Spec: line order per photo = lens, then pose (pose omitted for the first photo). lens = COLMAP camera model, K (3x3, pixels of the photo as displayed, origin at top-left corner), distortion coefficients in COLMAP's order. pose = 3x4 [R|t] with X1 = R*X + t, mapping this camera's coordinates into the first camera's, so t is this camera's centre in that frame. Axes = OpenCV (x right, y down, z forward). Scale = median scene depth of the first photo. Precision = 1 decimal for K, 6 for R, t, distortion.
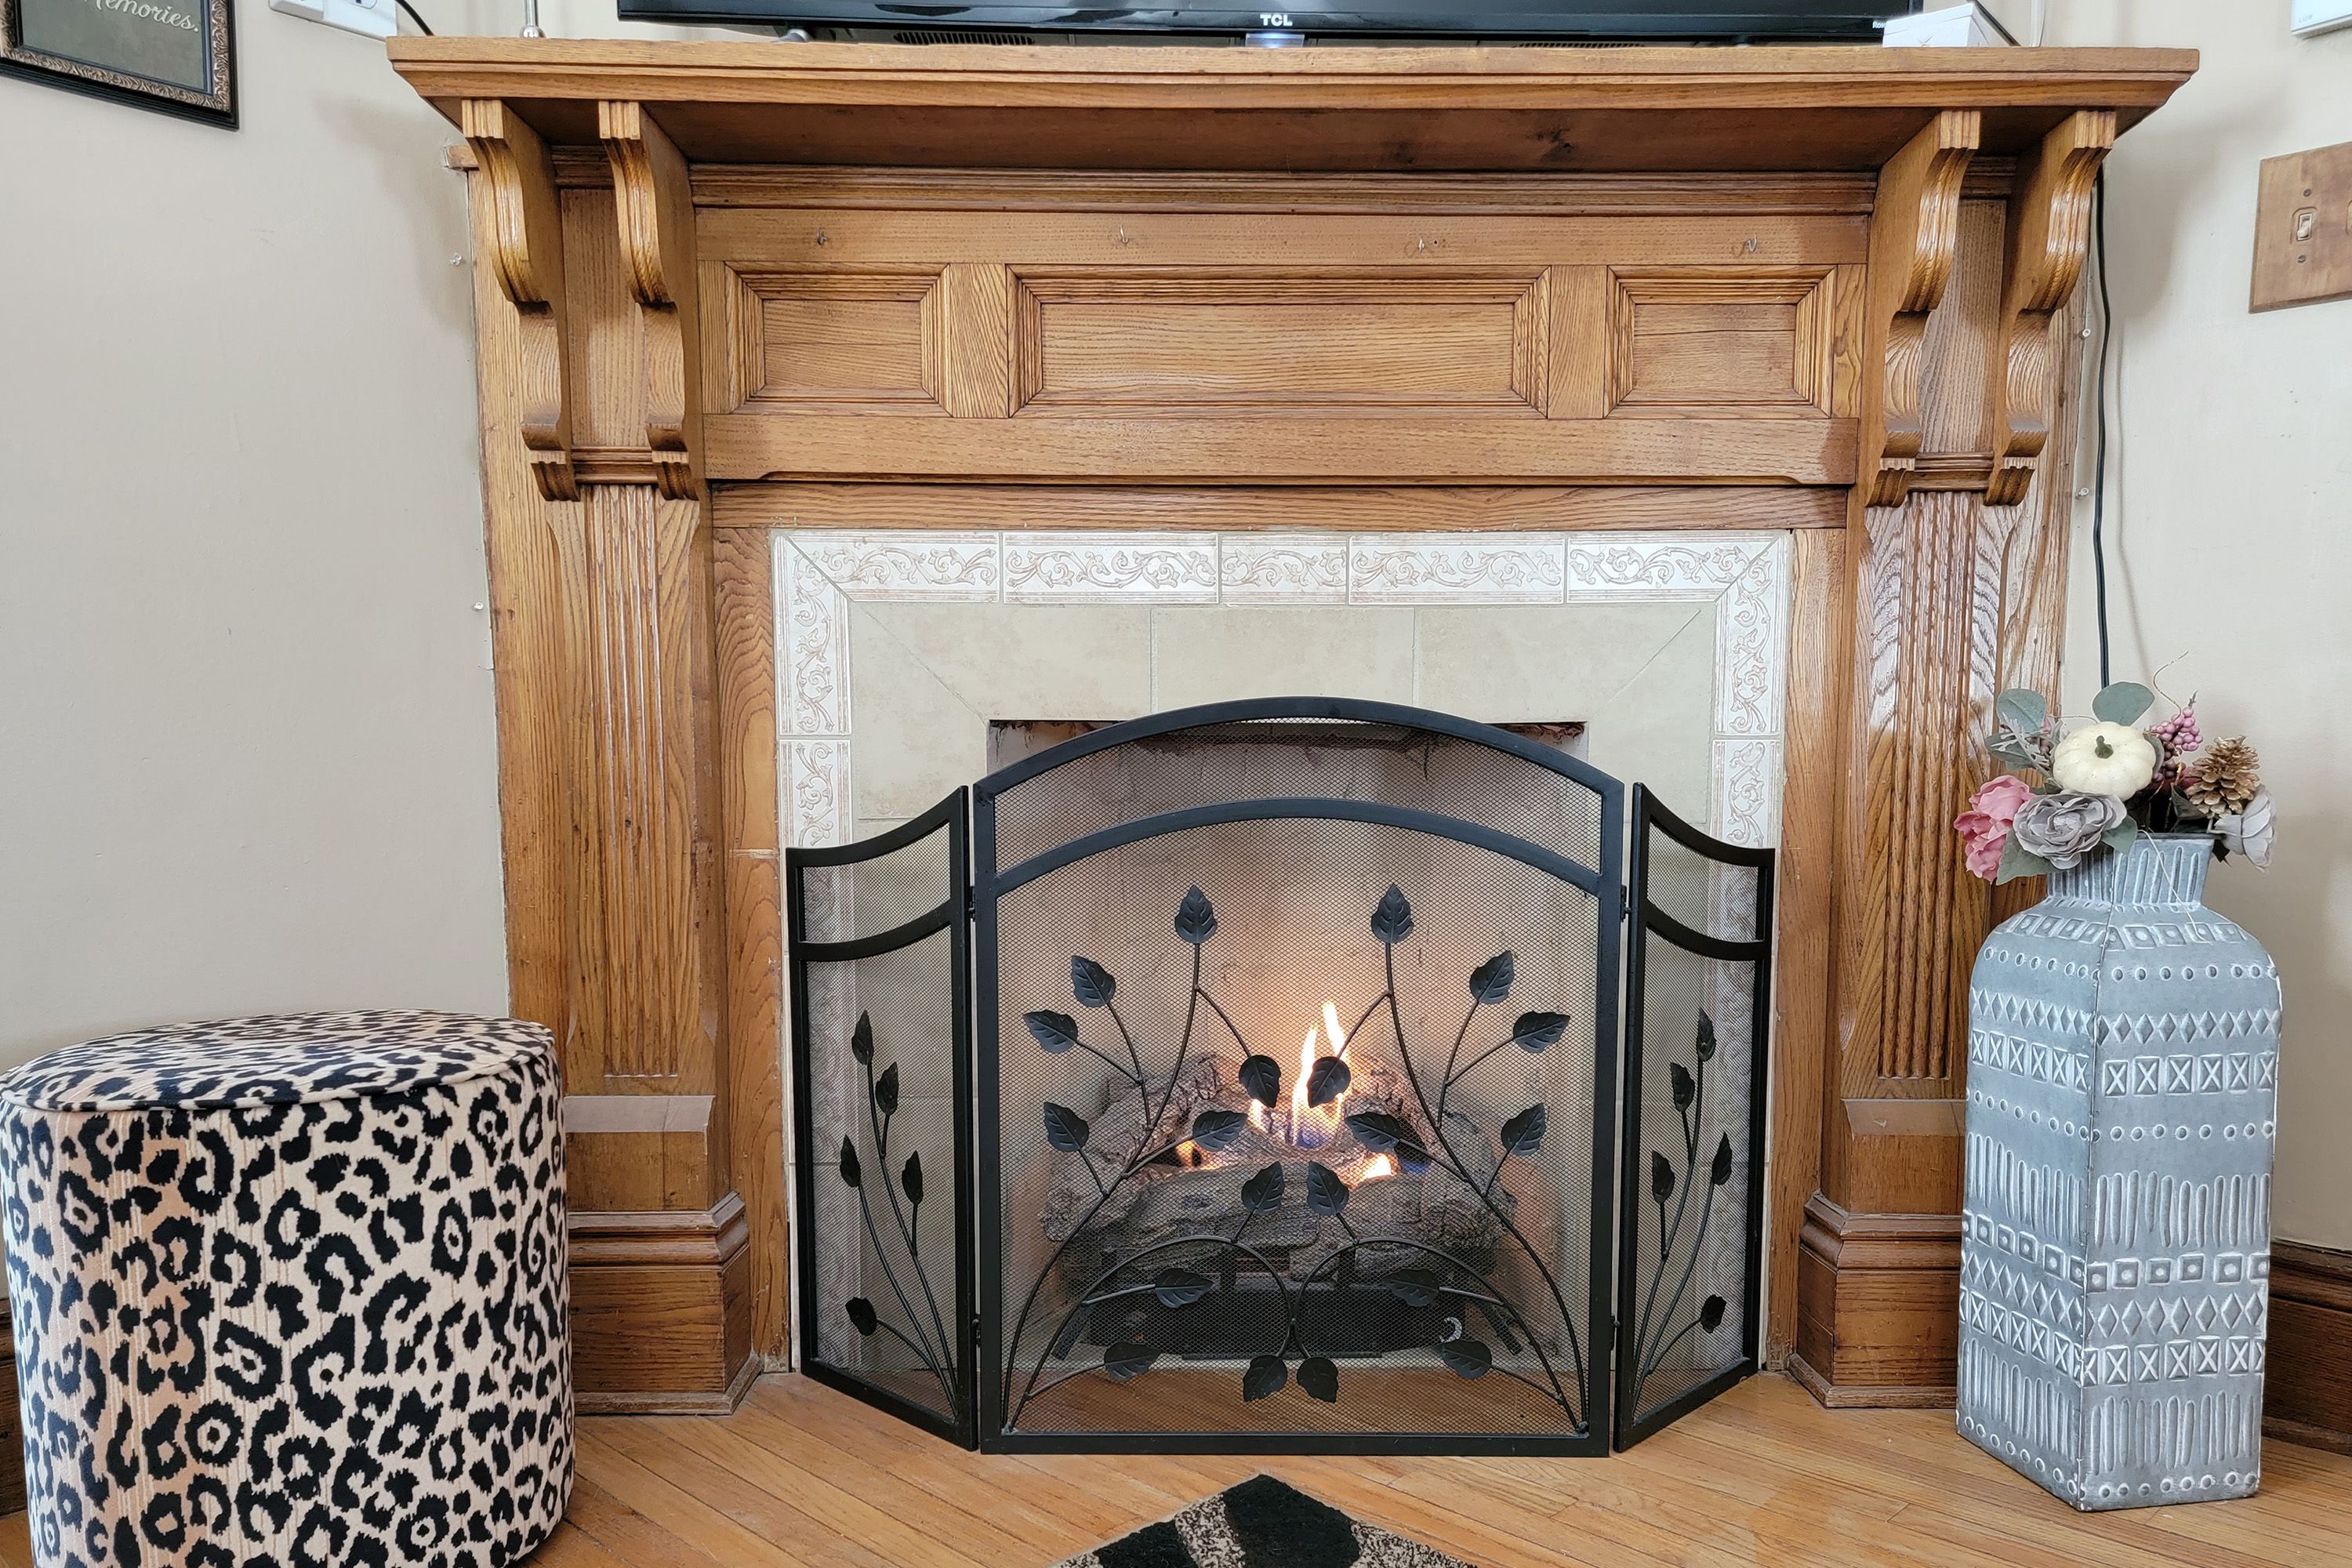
lens RADIAL K [[1684.6, 0, 1222.9], [0, 1684.6, 943.4], [0, 0, 1]] dist [0.087887, -0.069742]
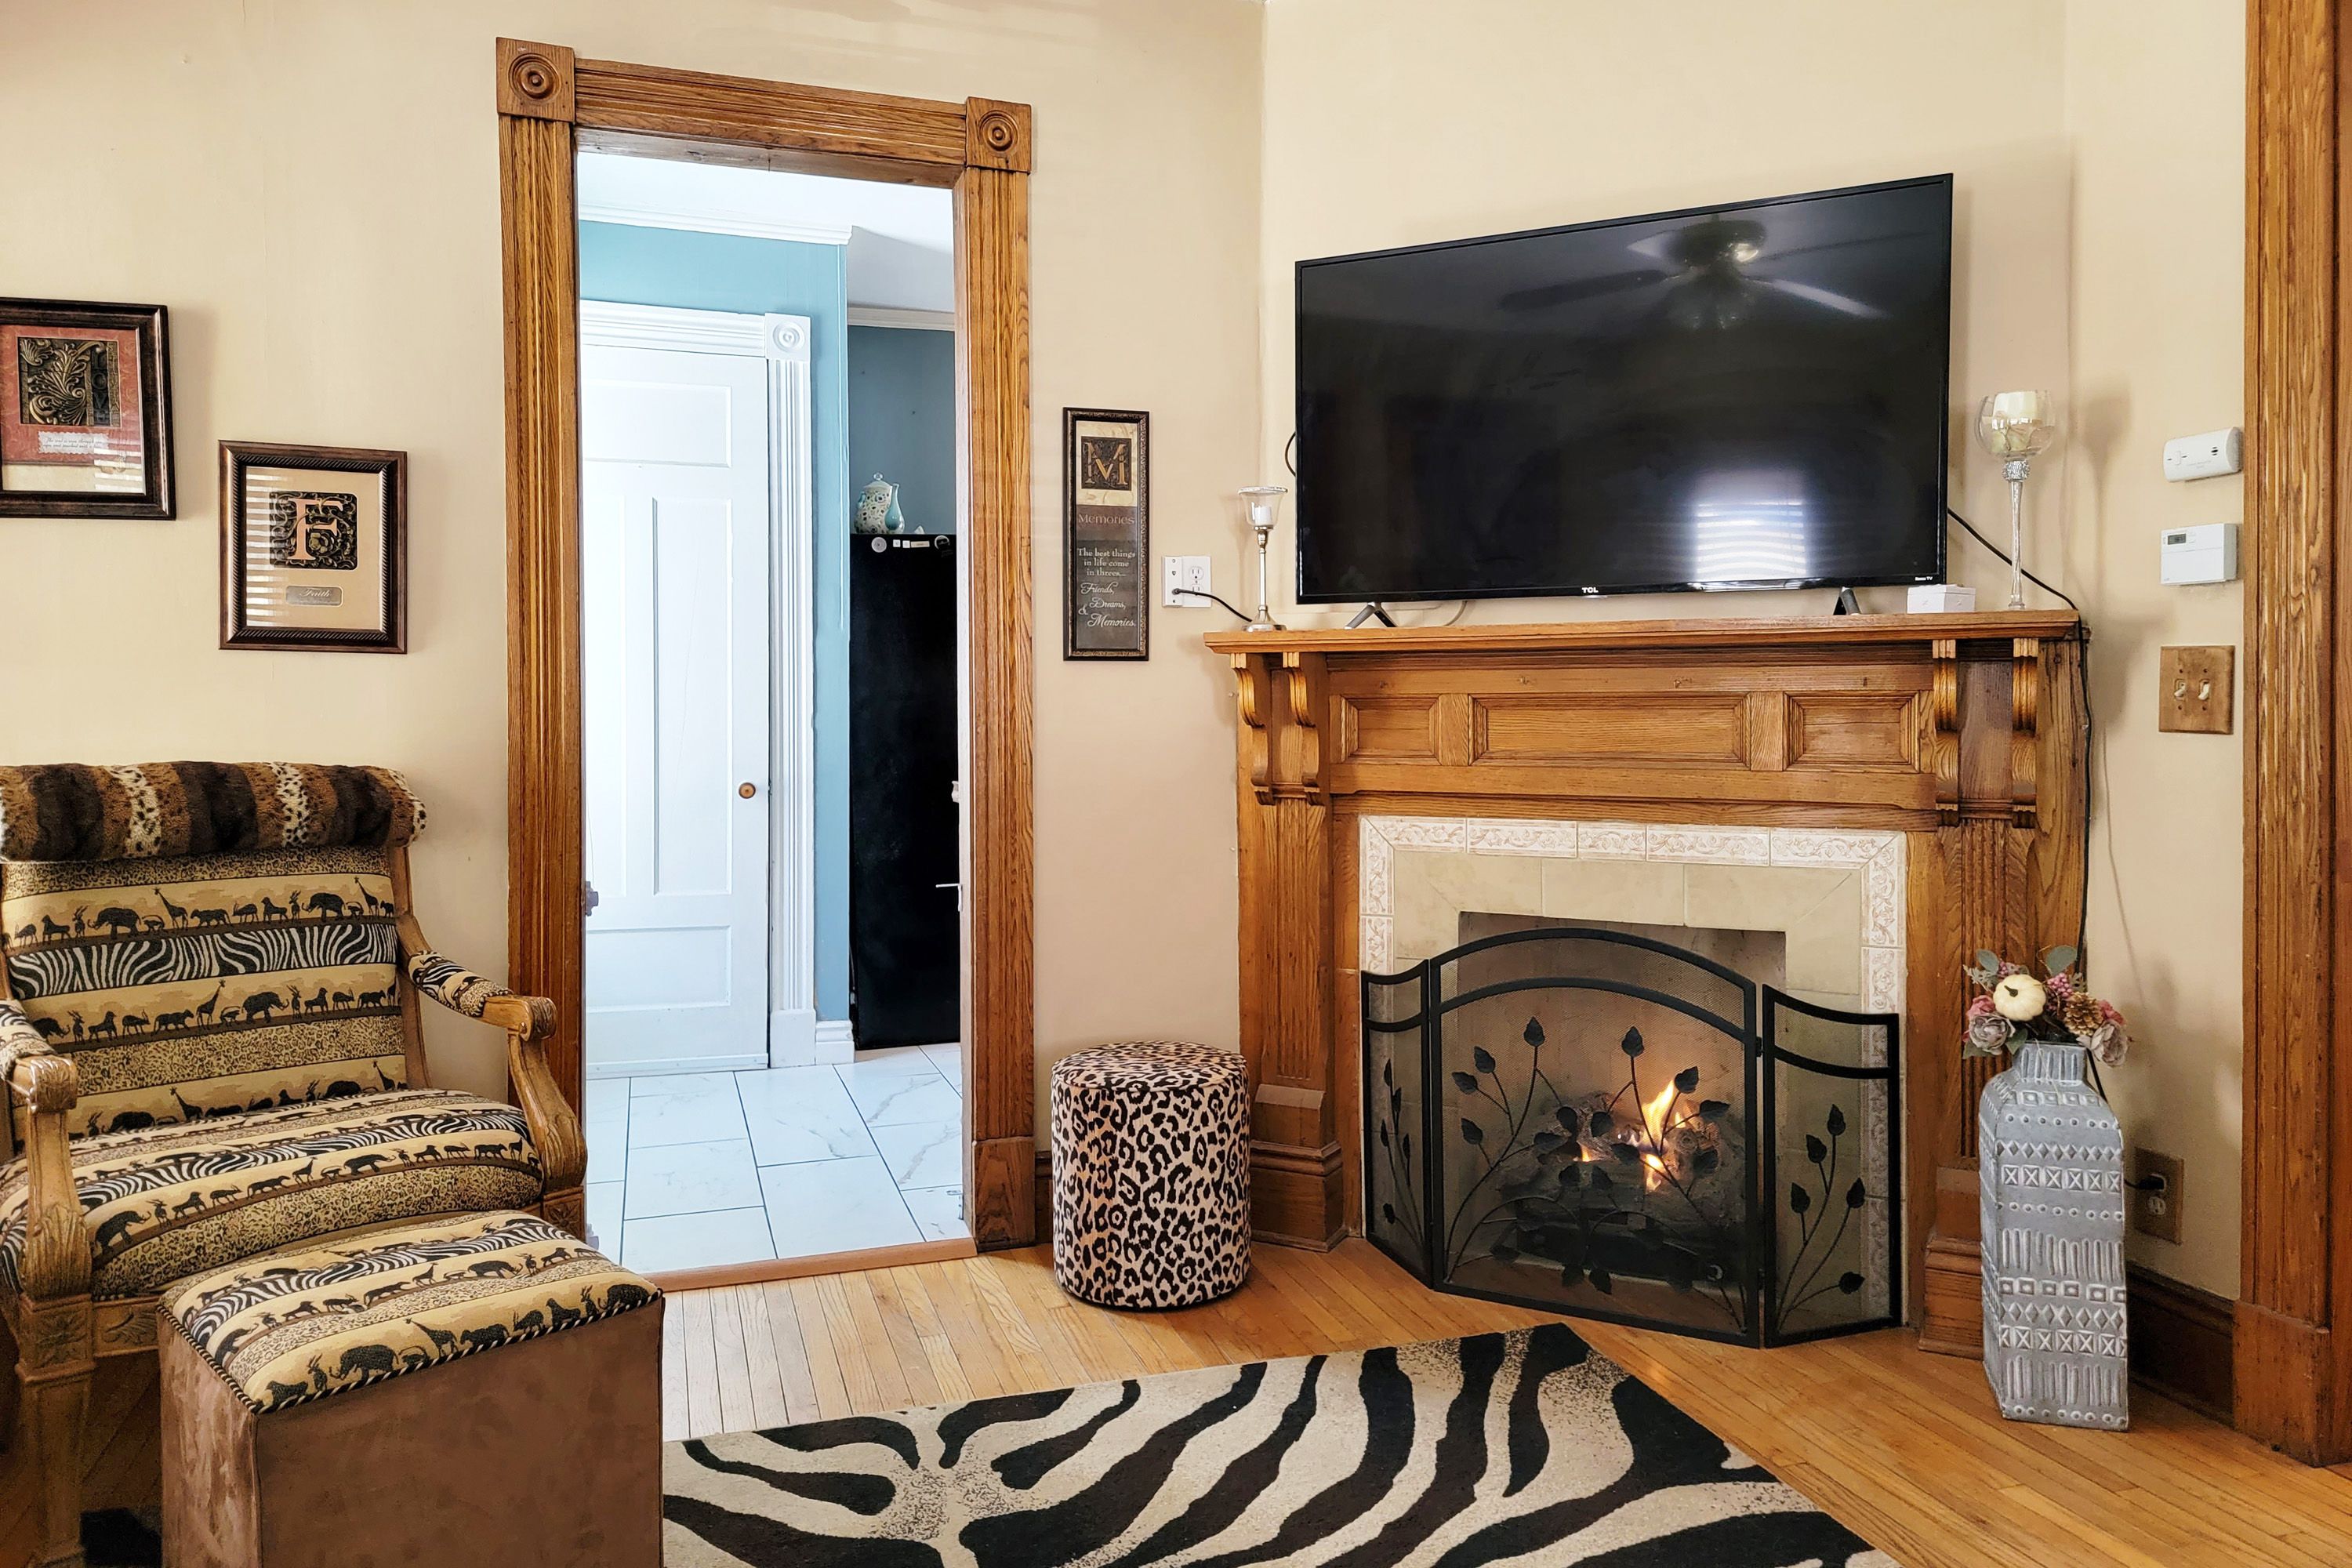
lens RADIAL K [[1637.6, 0, 1185.1], [0, 1637.6, 704.1], [0, 0, 1]] dist [0.089444, -0.080459]
pose [[0.884322, -0.005736, -0.466842, 0.572444], [-0.040359, 0.995242, -0.088680, -0.229409], [0.465130, 0.097263, 0.879883, -1.035918]]
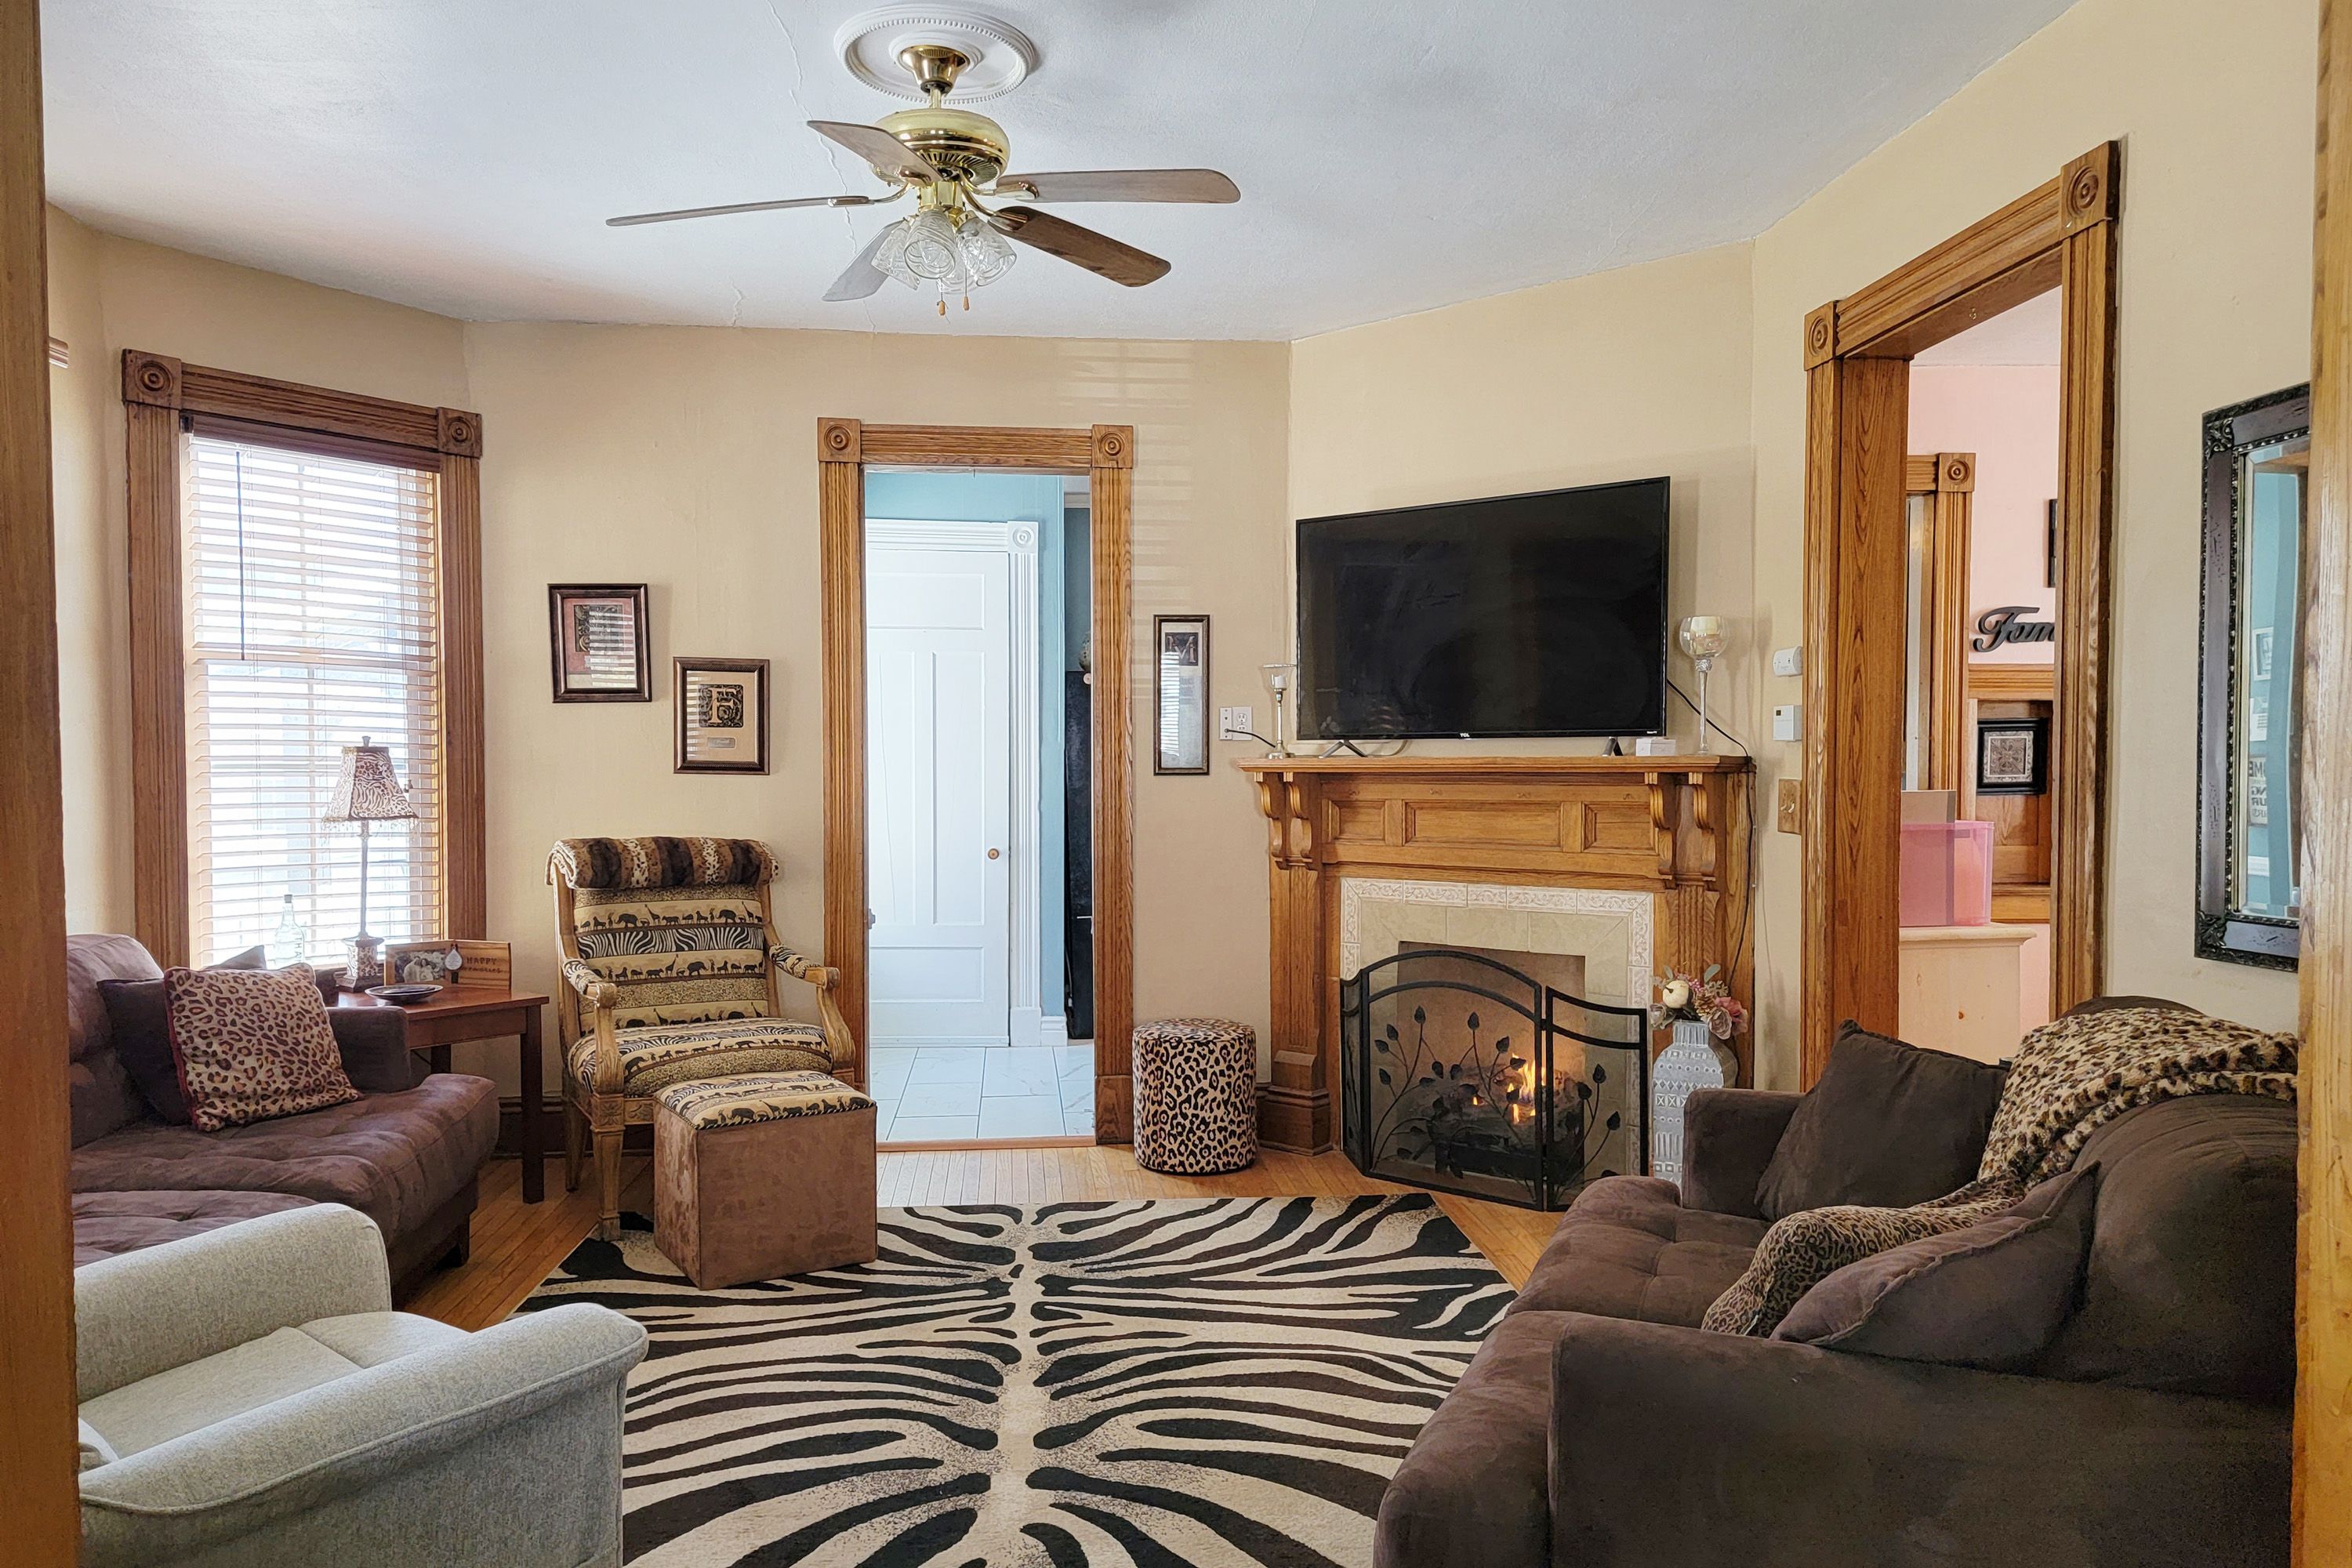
lens RADIAL K [[1627.5, 0, 1162.4], [0, 1627.5, 785.7], [0, 0, 1]] dist [0.089198, -0.082726]
pose [[0.760127, 0.003384, -0.649766, 1.736392], [-0.060059, 0.996072, -0.065072, -0.233472], [0.646993, 0.088487, 0.757344, -1.827181]]
